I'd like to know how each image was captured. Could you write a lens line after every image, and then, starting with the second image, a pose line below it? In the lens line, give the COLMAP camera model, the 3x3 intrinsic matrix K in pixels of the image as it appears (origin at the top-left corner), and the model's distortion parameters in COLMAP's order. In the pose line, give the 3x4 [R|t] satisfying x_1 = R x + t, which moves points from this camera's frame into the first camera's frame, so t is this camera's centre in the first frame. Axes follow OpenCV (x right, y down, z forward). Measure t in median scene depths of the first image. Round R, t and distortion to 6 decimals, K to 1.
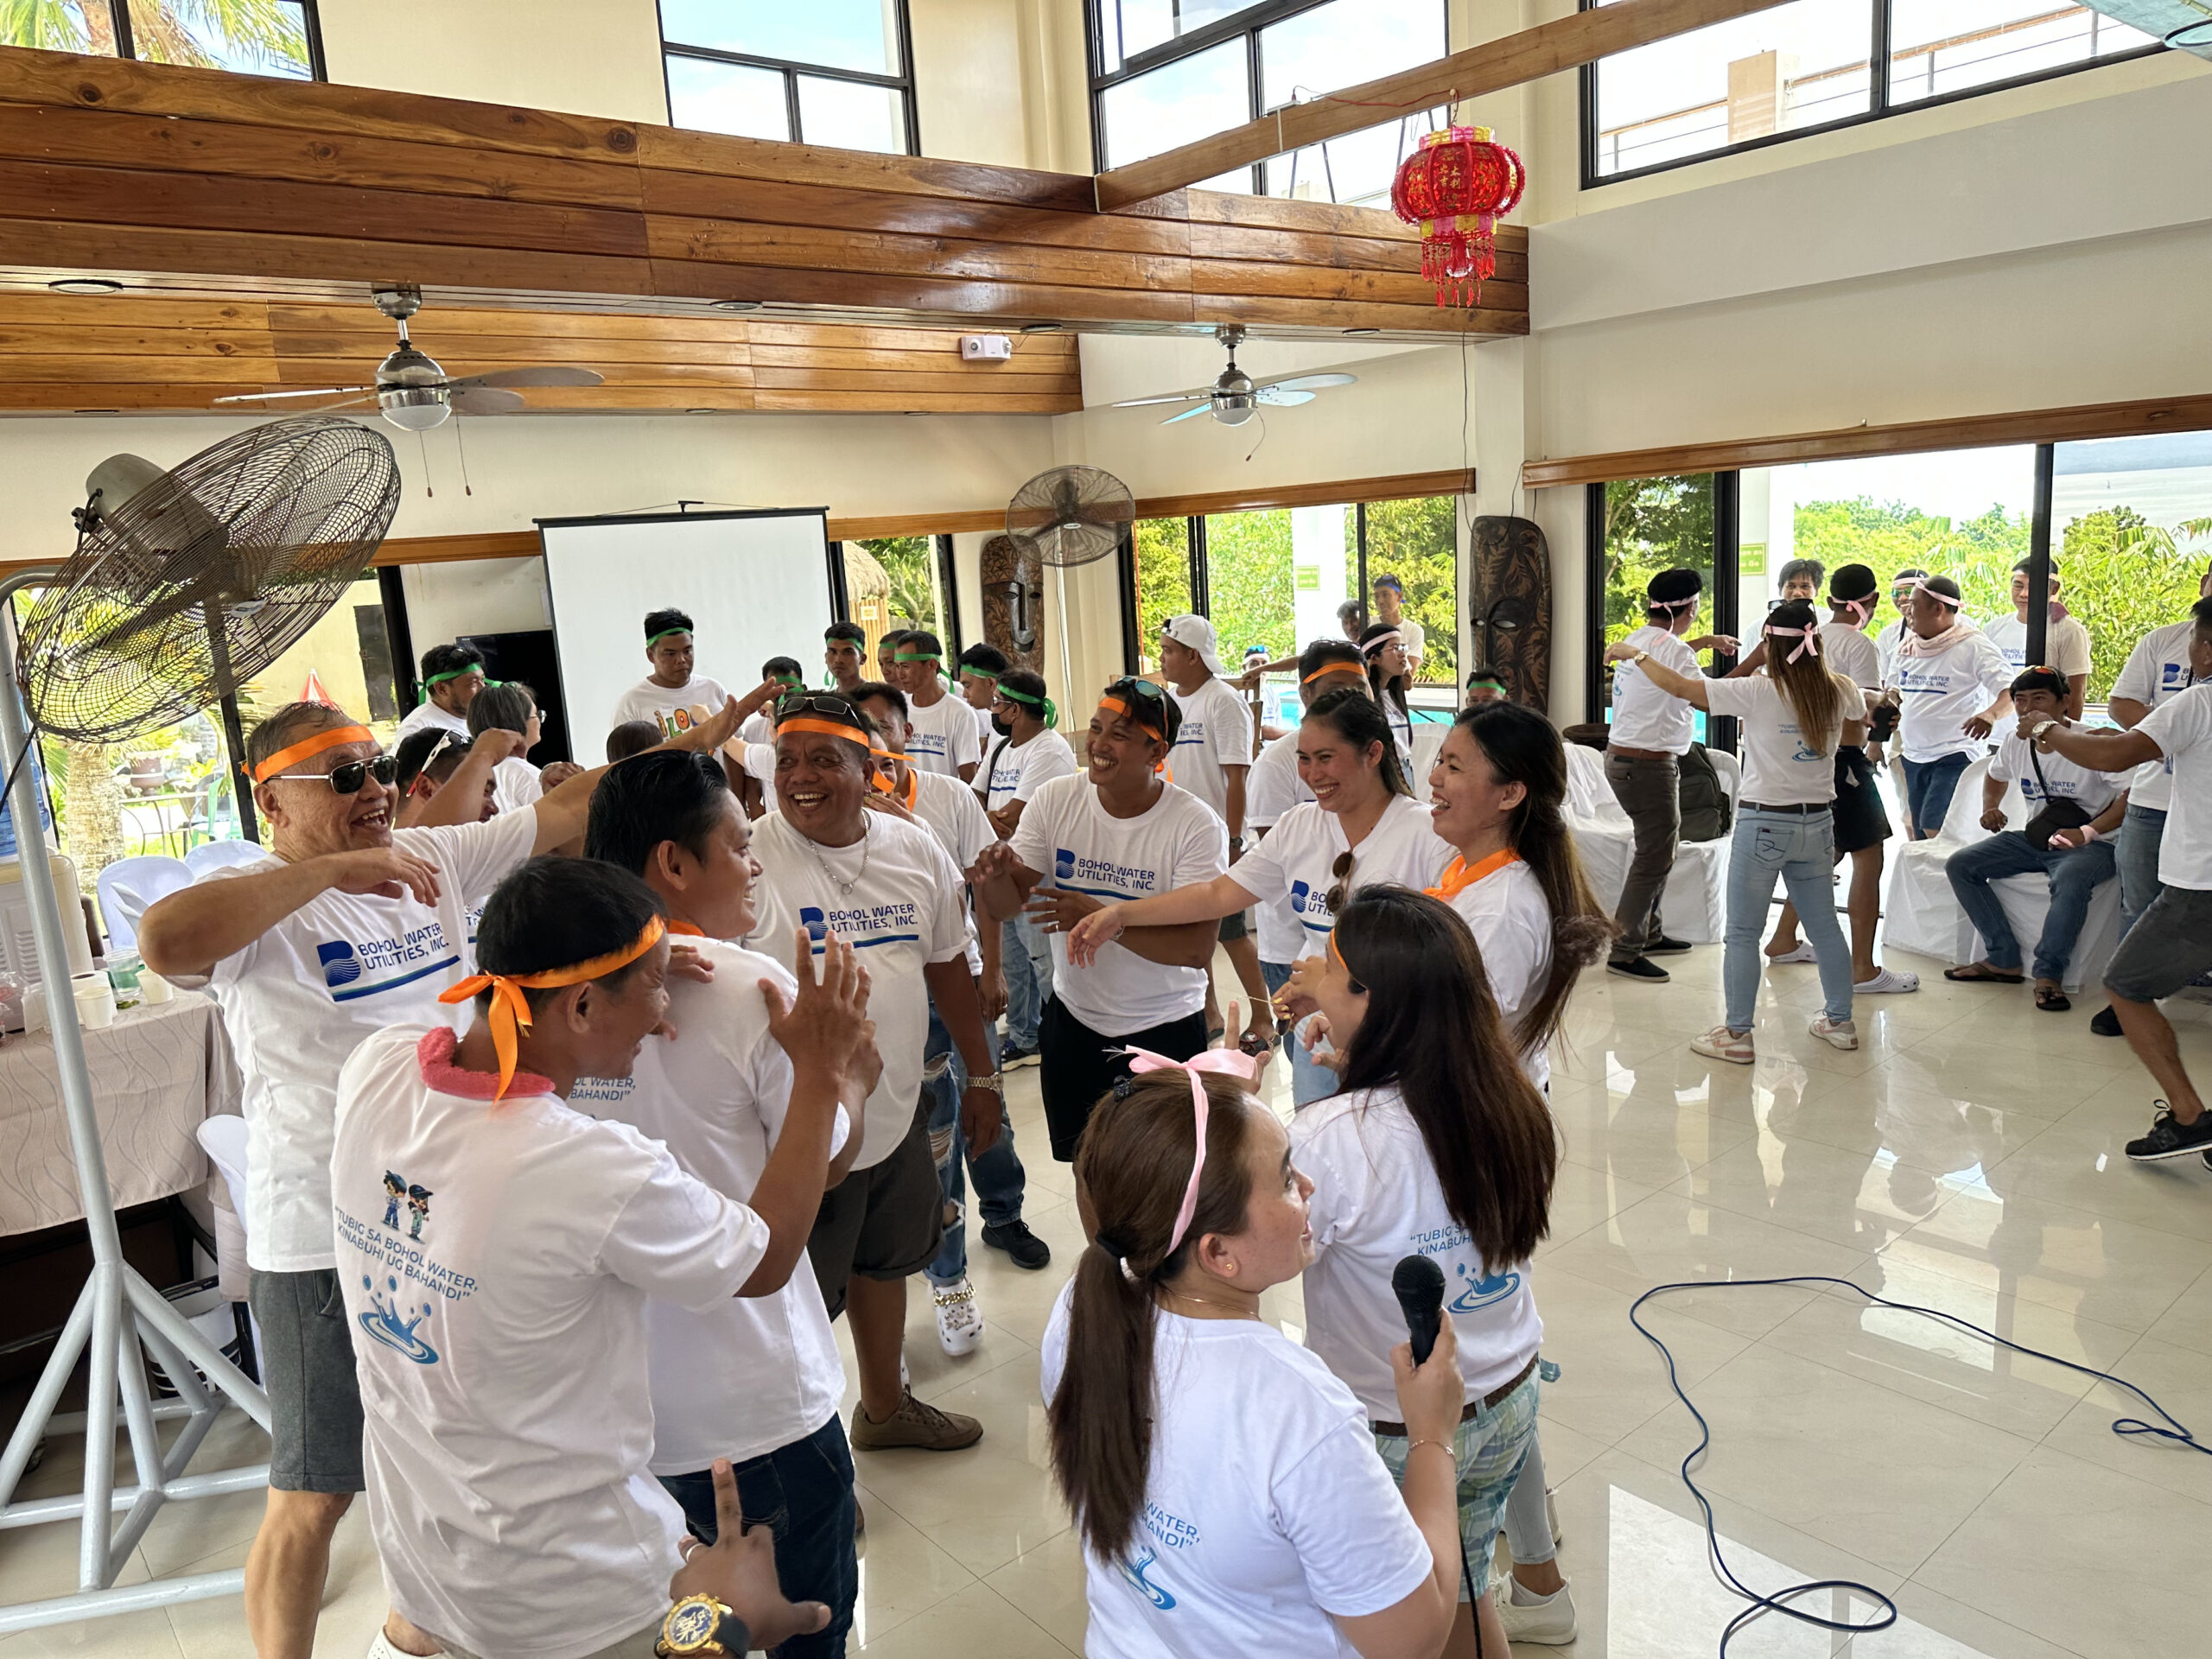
lens RADIAL K [[1565.1, 0, 1111.3], [0, 1565.1, 840.2], [0, 0, 1]] dist [0.084872, -0.099225]
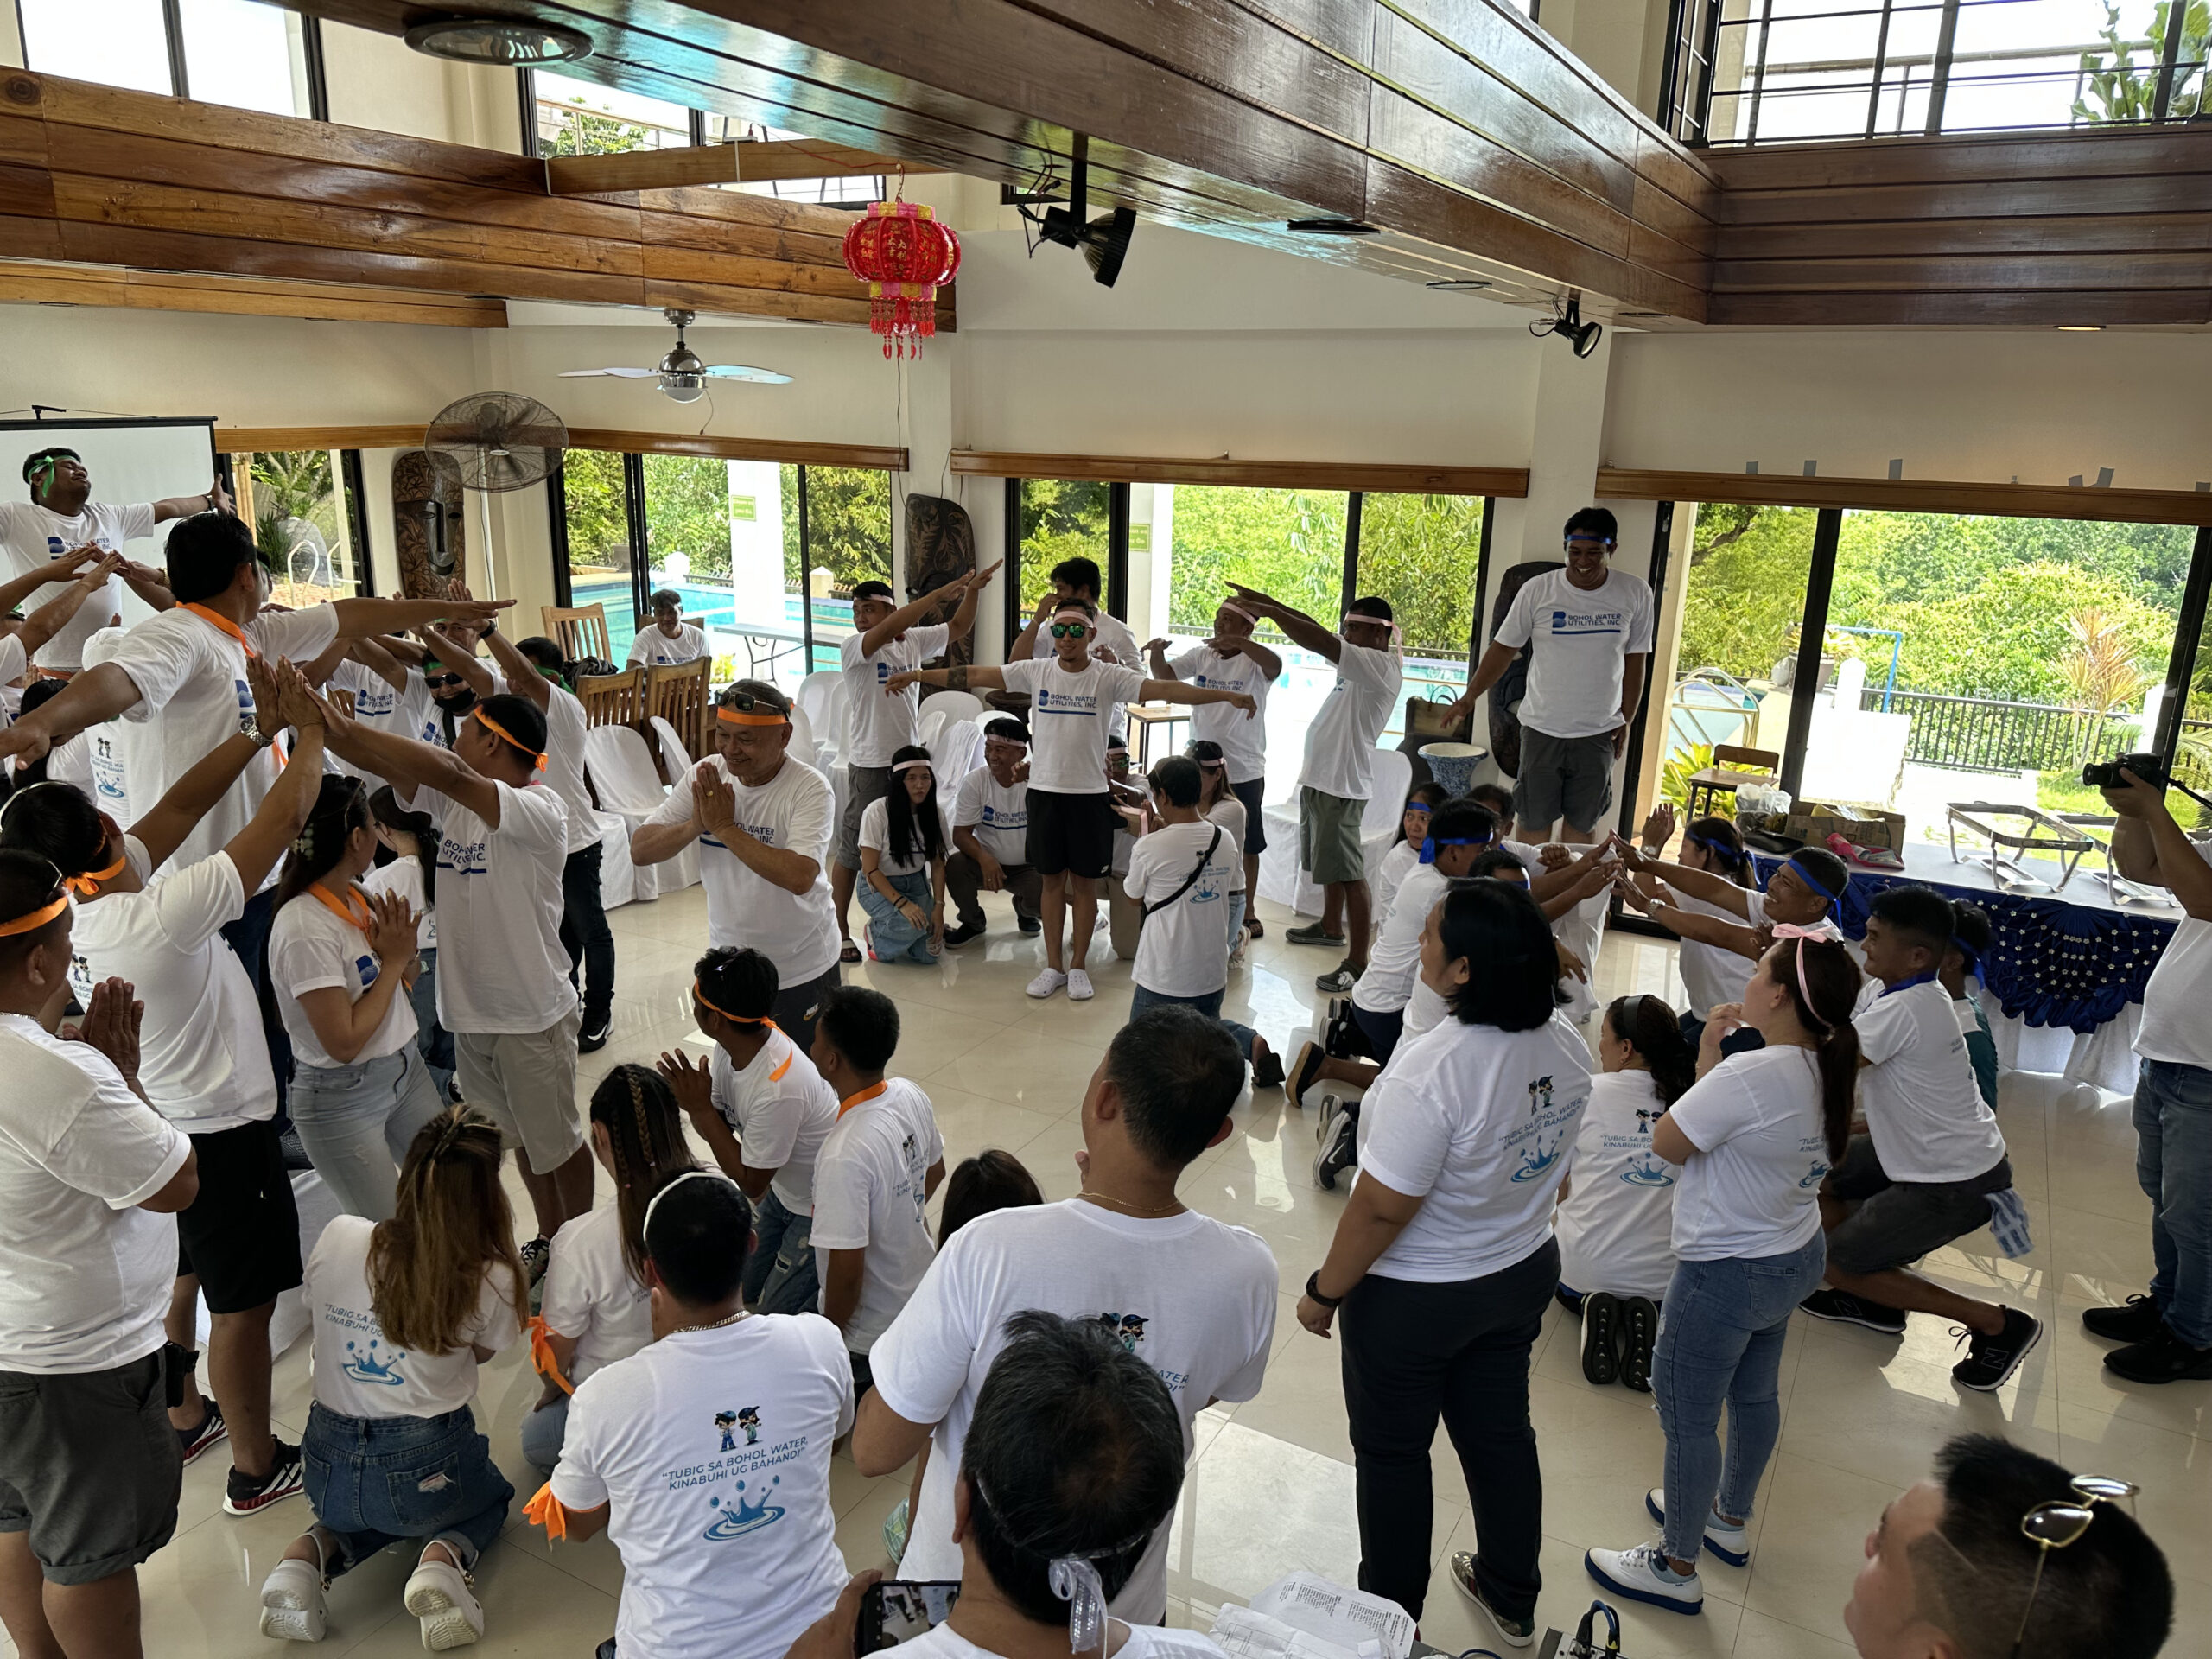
lens RADIAL K [[1556.6, 0, 1106.0], [0, 1556.6, 829.5], [0, 0, 1]] dist [0.075321, -0.092332]
pose [[0.934168, -0.006874, 0.356766, -0.030791], [-0.018174, 0.997600, 0.066809, -0.052536], [-0.356369, -0.068895, 0.931802, -0.076569]]
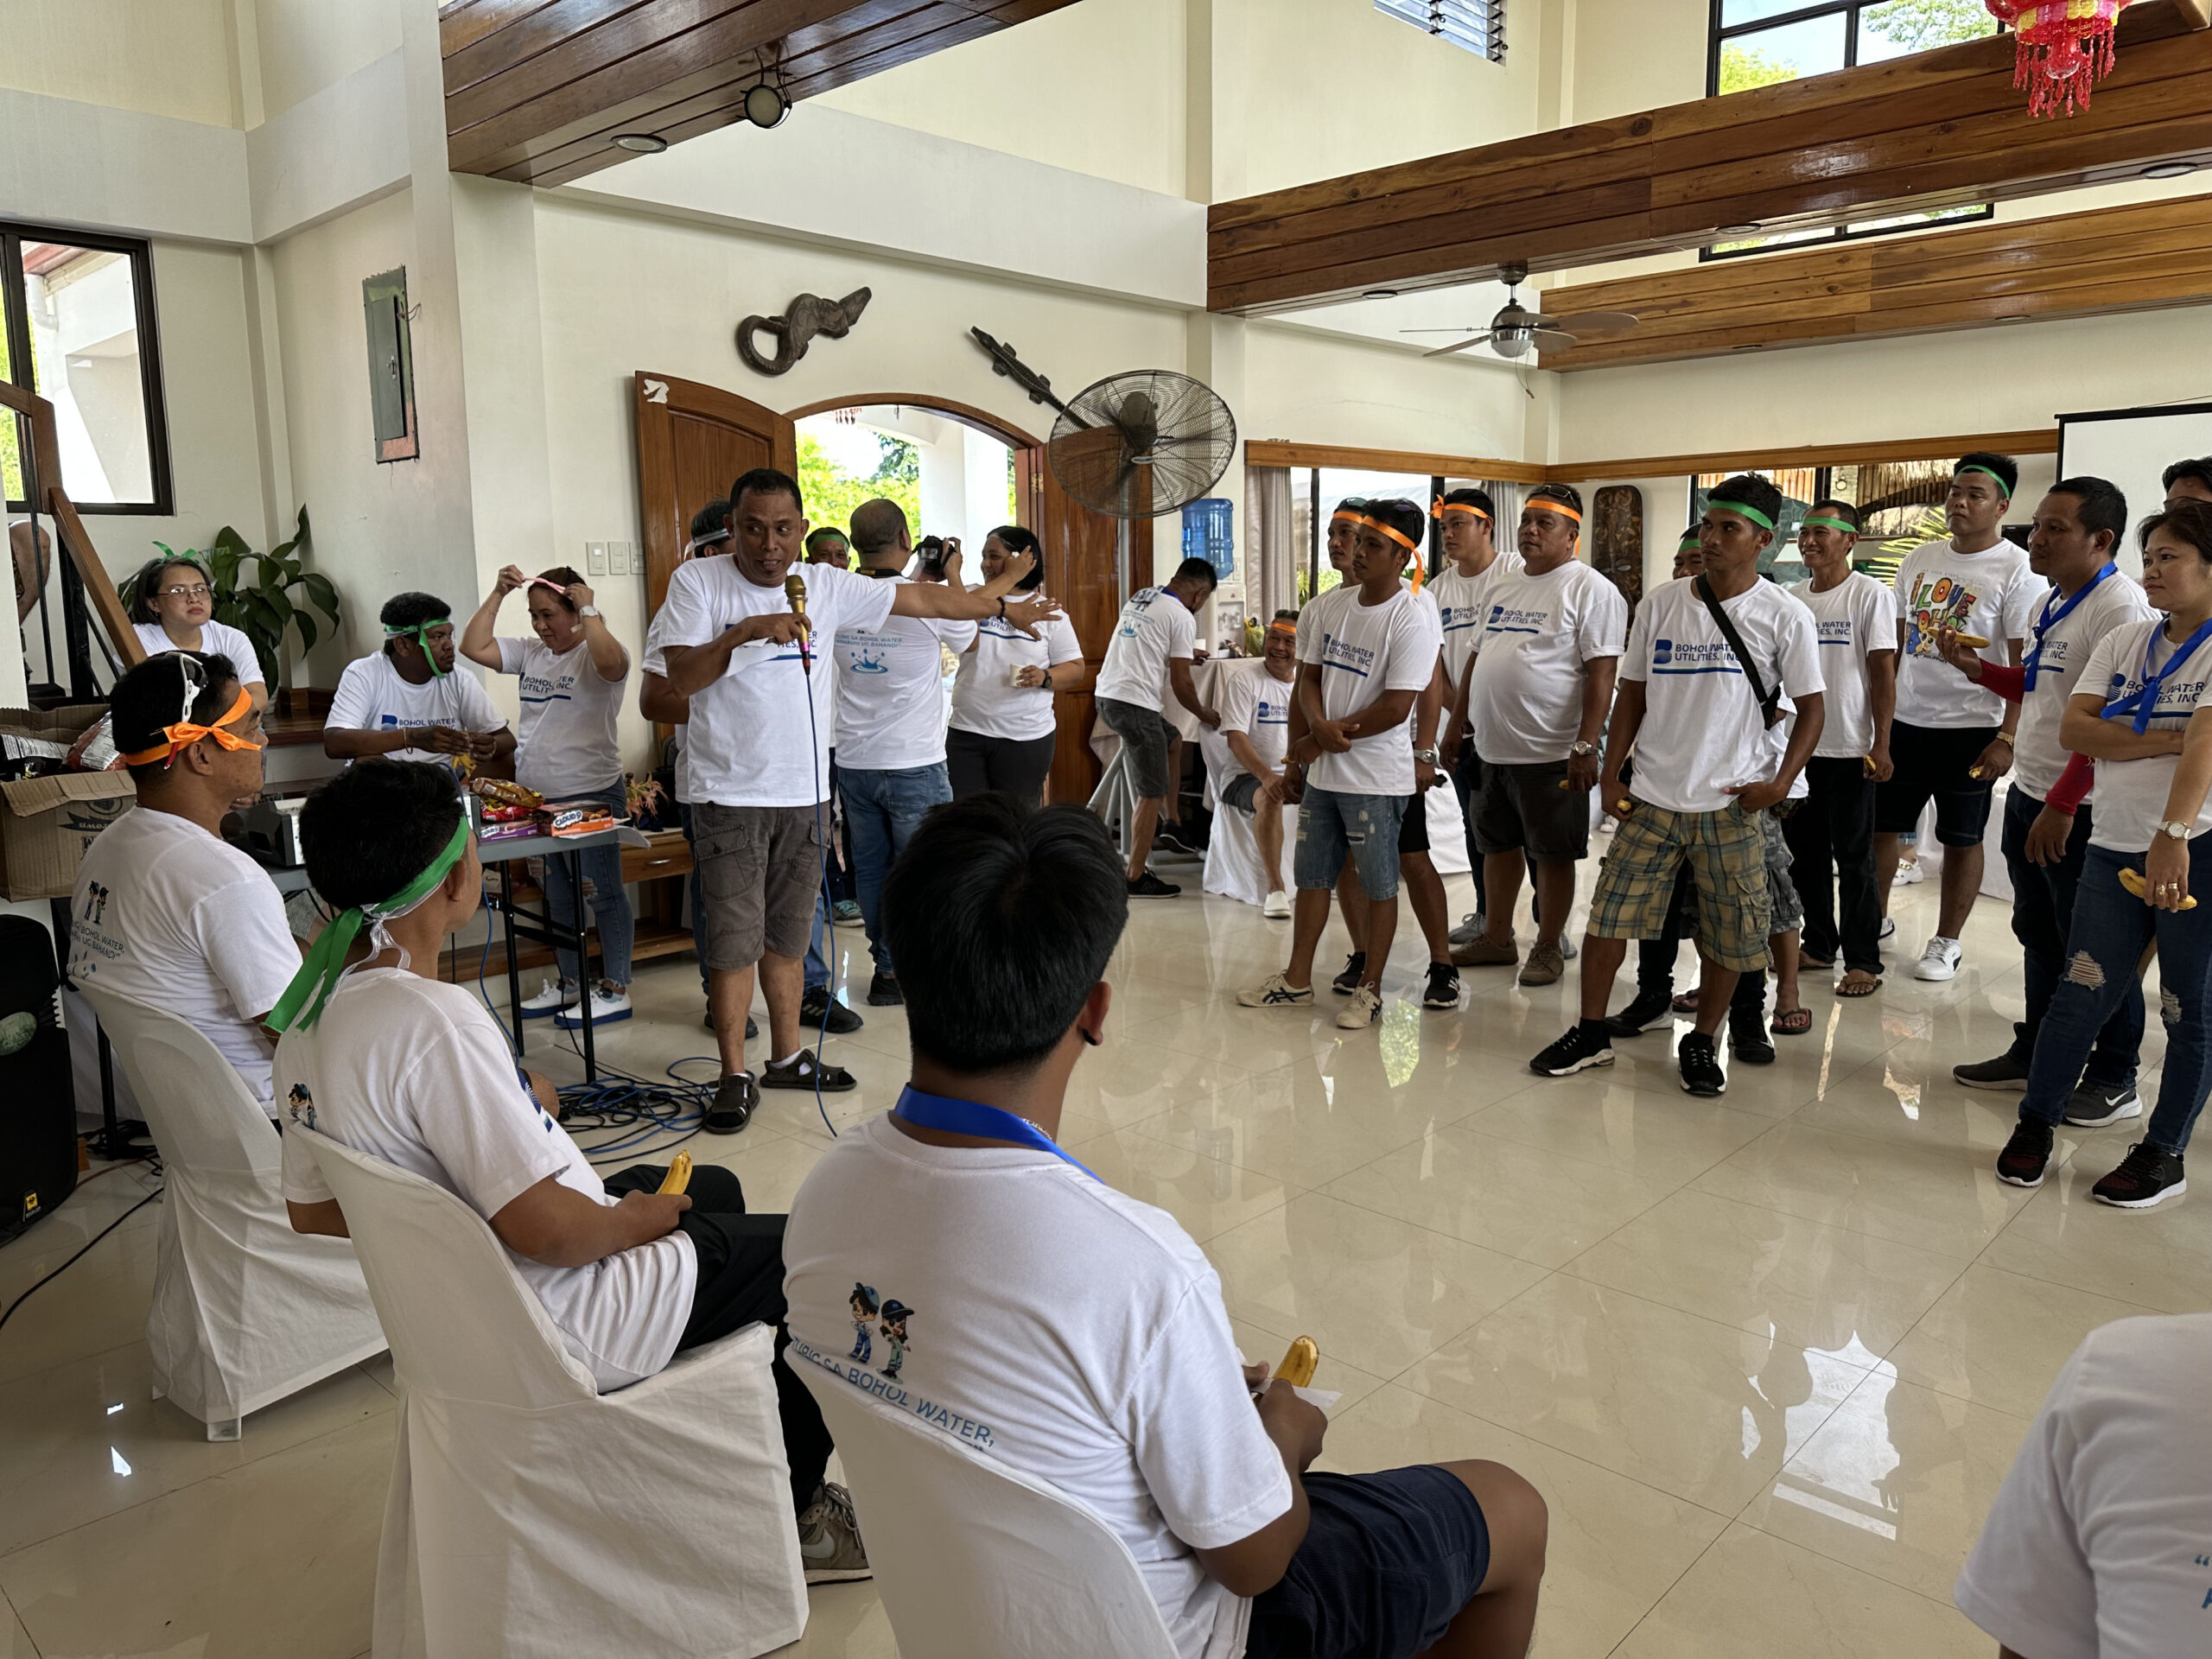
lens RADIAL K [[1556.6, 0, 1106.0], [0, 1556.6, 829.5], [0, 0, 1]] dist [0.075321, -0.092332]
pose [[0.110449, 0.221300, -0.968931, 0.688365], [-0.184615, 0.962497, 0.198786, -0.030396], [0.976585, 0.156923, 0.147162, 0.288965]]
